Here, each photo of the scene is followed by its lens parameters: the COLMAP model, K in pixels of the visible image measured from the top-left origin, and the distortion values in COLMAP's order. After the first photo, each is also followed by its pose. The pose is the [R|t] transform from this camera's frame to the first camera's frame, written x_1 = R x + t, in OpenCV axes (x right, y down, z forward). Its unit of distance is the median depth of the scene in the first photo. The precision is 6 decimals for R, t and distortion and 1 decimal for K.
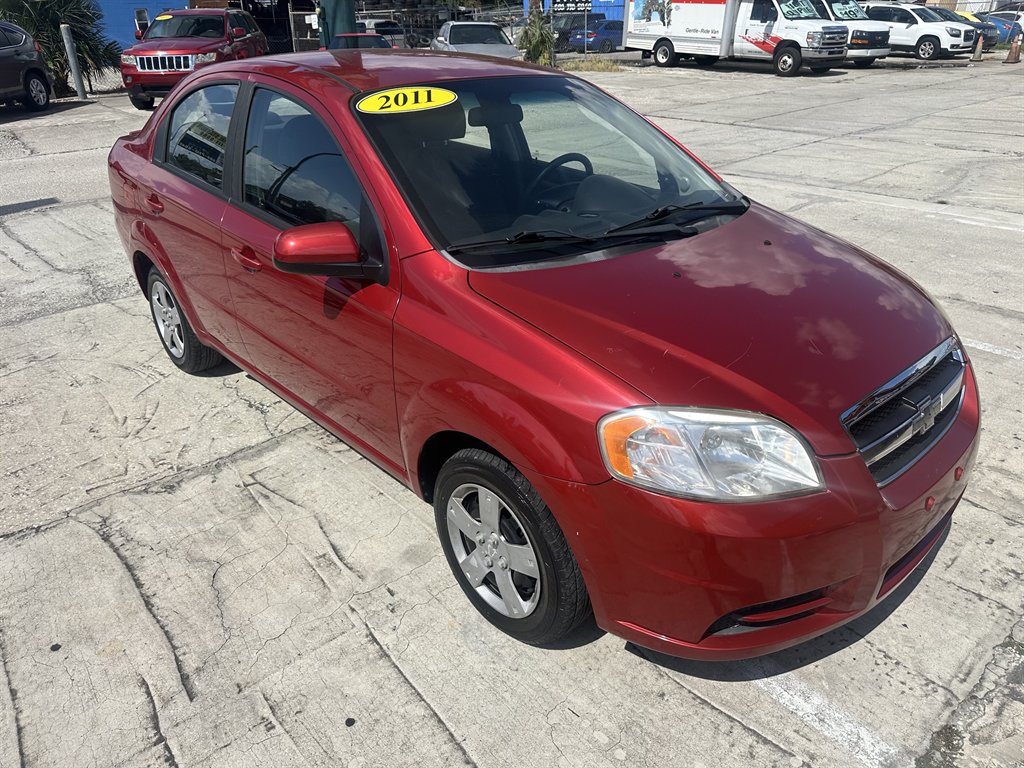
lens RADIAL K [[722.7, 0, 513.1], [0, 722.7, 379.1], [0, 0, 1]] dist [0.020505, -0.026919]
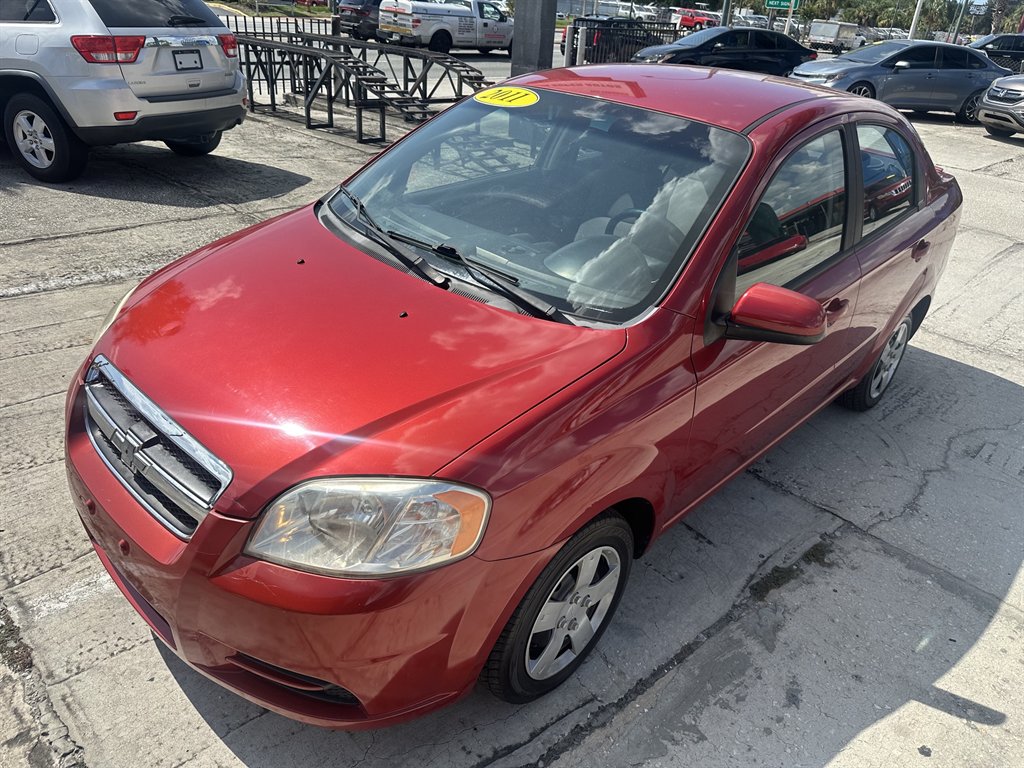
lens RADIAL K [[722.7, 0, 518.4], [0, 722.7, 387.9], [0, 0, 1]] dist [0.020505, -0.026919]
pose [[0.072426, 0.491281, -0.867985, 0.803578], [-0.510270, 0.766002, 0.390981, -0.369510], [0.856959, 0.414589, 0.306164, 0.645792]]
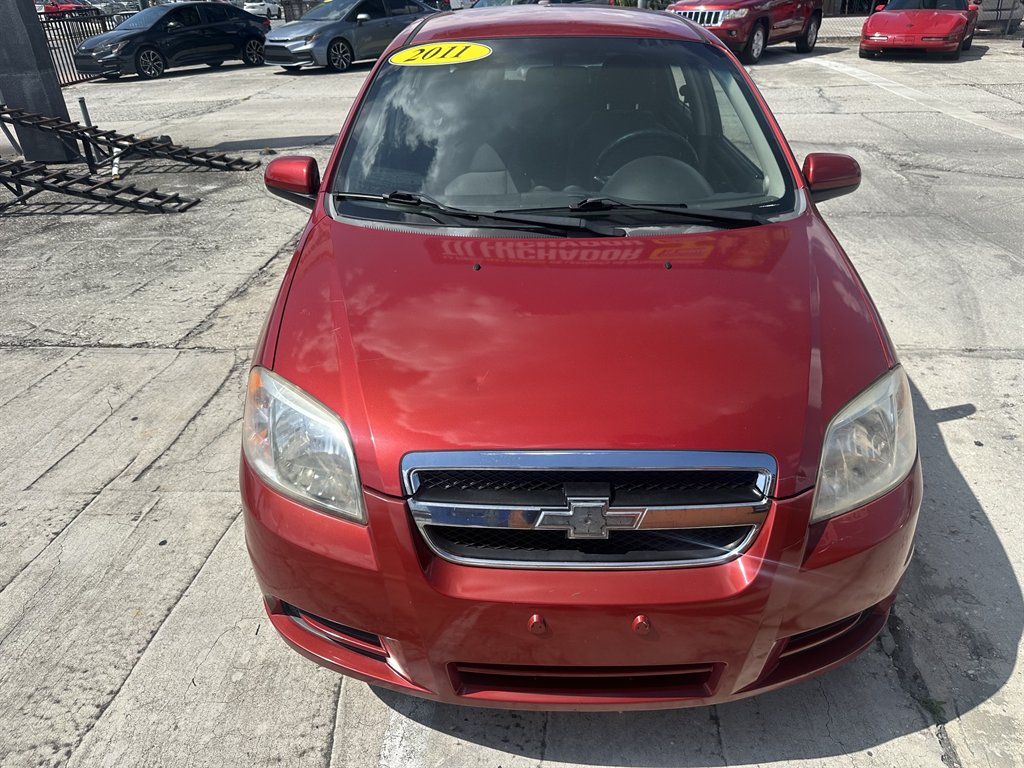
lens RADIAL K [[722.7, 0, 515.3], [0, 722.7, 390.1], [0, 0, 1]] dist [0.020505, -0.026919]
pose [[0.727762, 0.330561, -0.600909, 0.532812], [-0.293459, 0.942009, 0.162793, -0.100918], [0.619874, 0.057868, 0.782564, 0.215898]]
